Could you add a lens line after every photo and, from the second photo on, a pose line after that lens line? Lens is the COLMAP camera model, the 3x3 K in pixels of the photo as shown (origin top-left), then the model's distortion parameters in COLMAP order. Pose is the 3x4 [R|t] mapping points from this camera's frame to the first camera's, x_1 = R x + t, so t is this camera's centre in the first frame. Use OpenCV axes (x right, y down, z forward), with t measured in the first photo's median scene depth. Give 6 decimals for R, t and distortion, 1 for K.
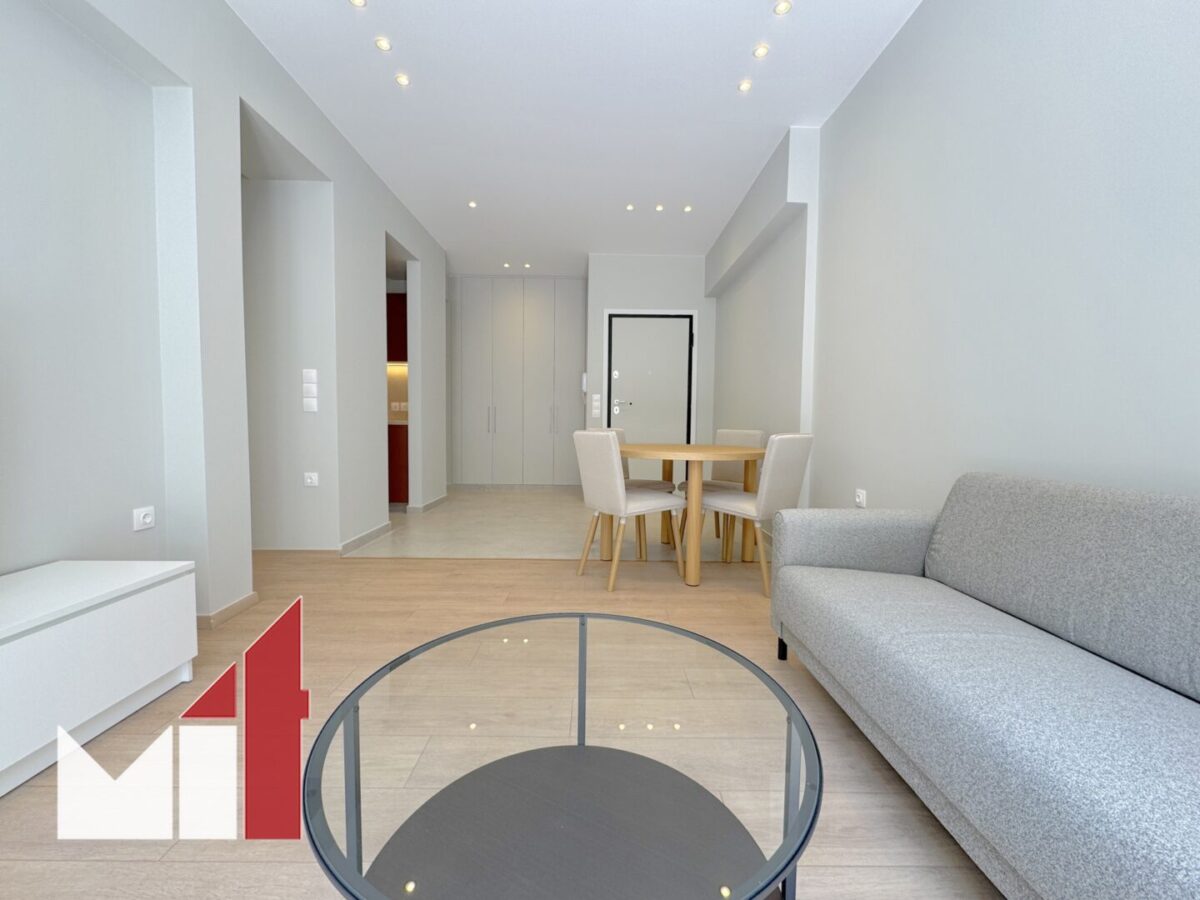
lens RADIAL K [[480.2, 0, 599.2], [0, 480.2, 448.0], [0, 0, 1]] dist [0.000022, 0.000224]
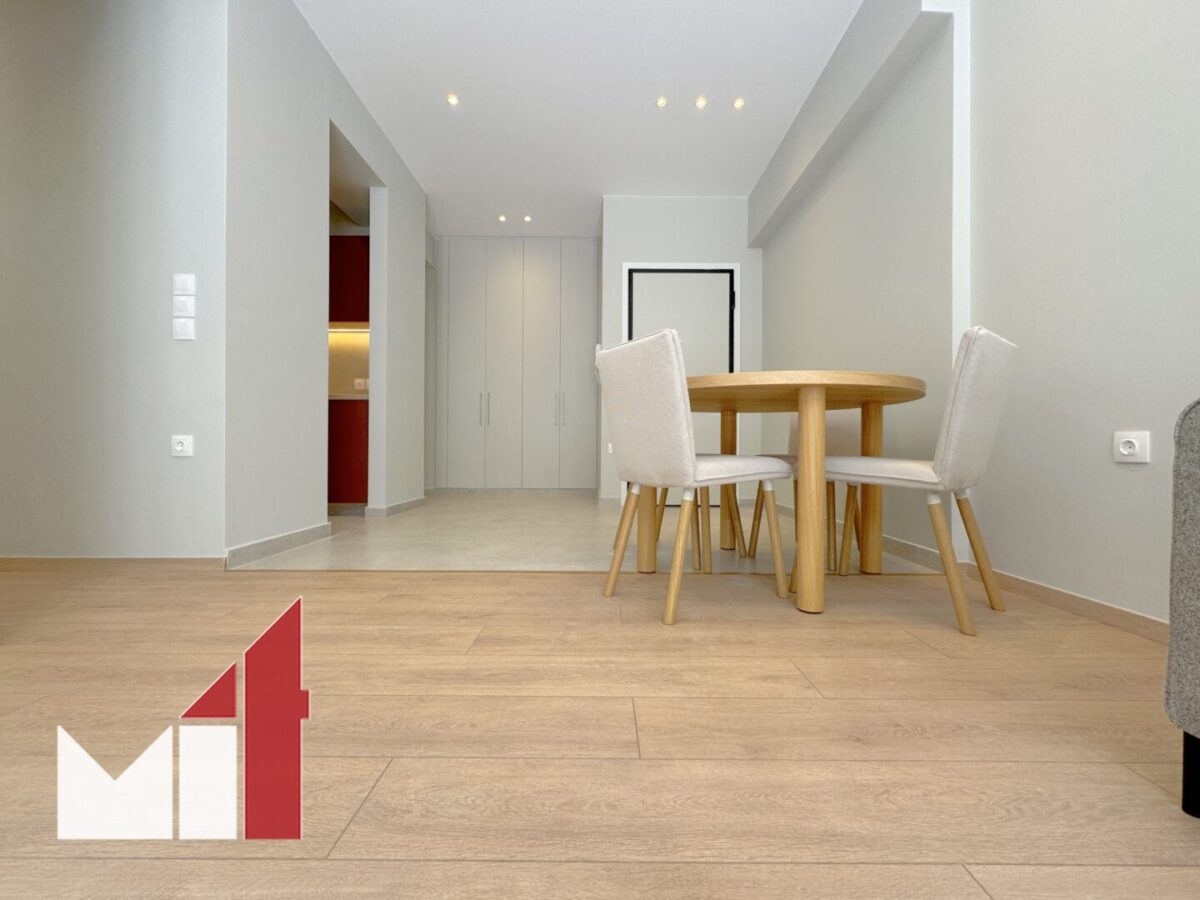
lens RADIAL K [[480.2, 0, 599.2], [0, 480.2, 448.0], [0, 0, 1]] dist [0.000022, 0.000224]
pose [[0.999936, -0.007129, -0.008738, -0.041089], [0.006644, 0.998501, -0.054338, 0.105784], [0.009112, 0.054276, 0.998484, 0.367264]]
